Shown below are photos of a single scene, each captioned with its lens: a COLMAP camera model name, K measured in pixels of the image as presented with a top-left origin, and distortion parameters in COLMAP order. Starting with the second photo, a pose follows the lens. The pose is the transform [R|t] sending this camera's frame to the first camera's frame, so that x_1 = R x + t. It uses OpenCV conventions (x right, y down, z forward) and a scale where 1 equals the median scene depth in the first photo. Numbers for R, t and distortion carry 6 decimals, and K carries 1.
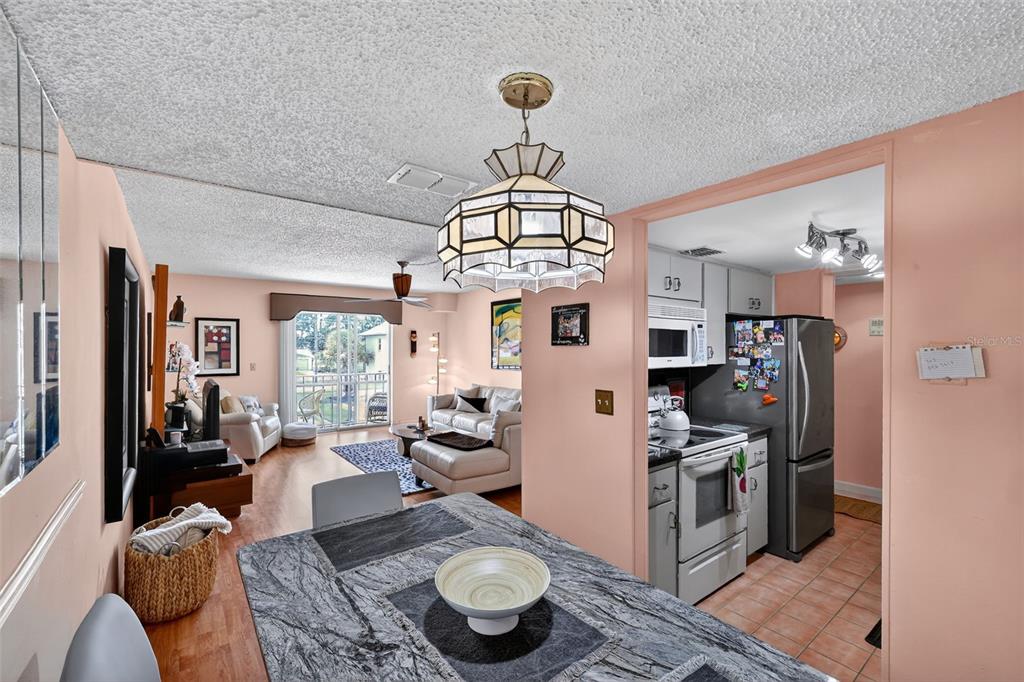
lens RADIAL K [[434.7, 0, 514.4], [0, 434.7, 349.4], [0, 0, 1]] dist [0.000031, 0.000006]
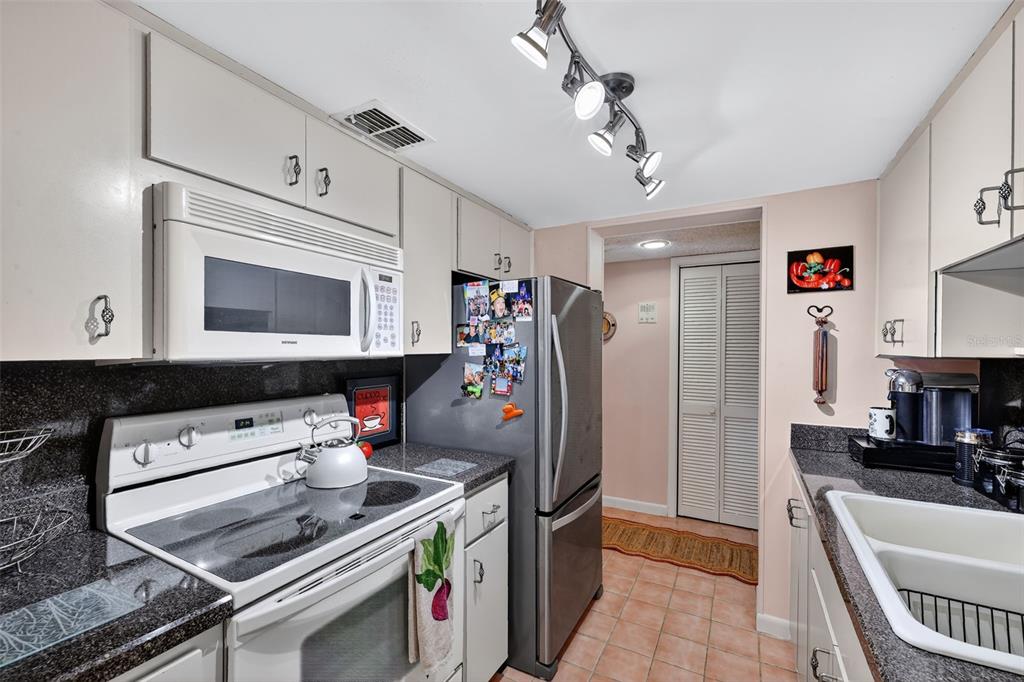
lens RADIAL K [[435.9, 0, 500.0], [0, 435.9, 355.4], [0, 0, 1]] dist [-0.000739, 0.000044]
pose [[0.921579, -0.003922, 0.388171, 0.274698], [-0.000207, 0.999944, 0.010594, 0.025083], [-0.388190, -0.009844, 0.921527, 0.368194]]
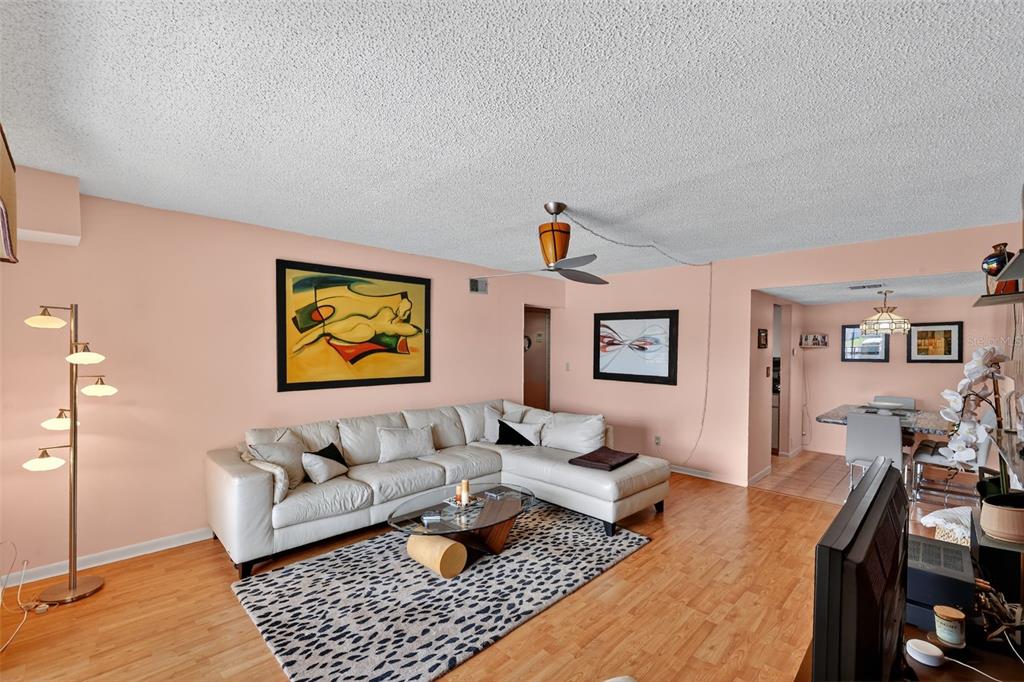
lens RADIAL K [[442.3, 0, 509.9], [0, 442.3, 354.7], [0, 0, 1]] dist [0.002495, 0.000020]
pose [[-0.124226, -0.018582, 0.992080, -1.132810], [0.004573, 0.999803, 0.019300, -0.013830], [-0.992243, 0.006935, -0.124117, 1.515348]]
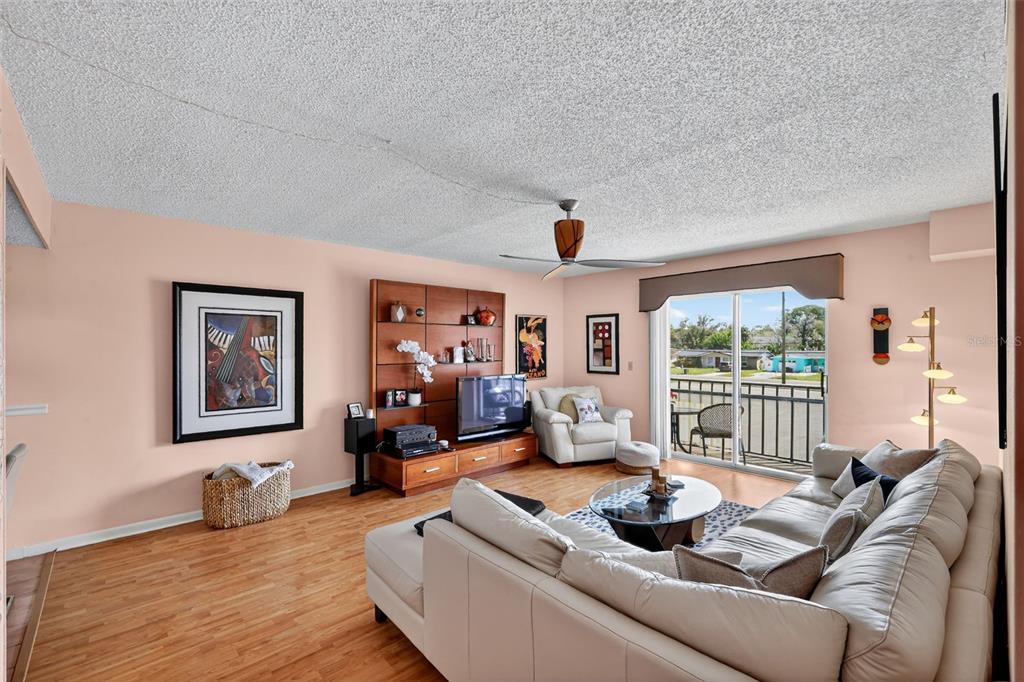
lens RADIAL K [[450.5, 0, 509.6], [0, 450.5, 346.2], [0, 0, 1]] dist [0.000074, -0.000011]
pose [[0.072122, -0.001670, -0.997394, 0.498533], [-0.007148, 0.999972, -0.002191, 0.005715], [0.997370, 0.007287, 0.072108, 1.166770]]
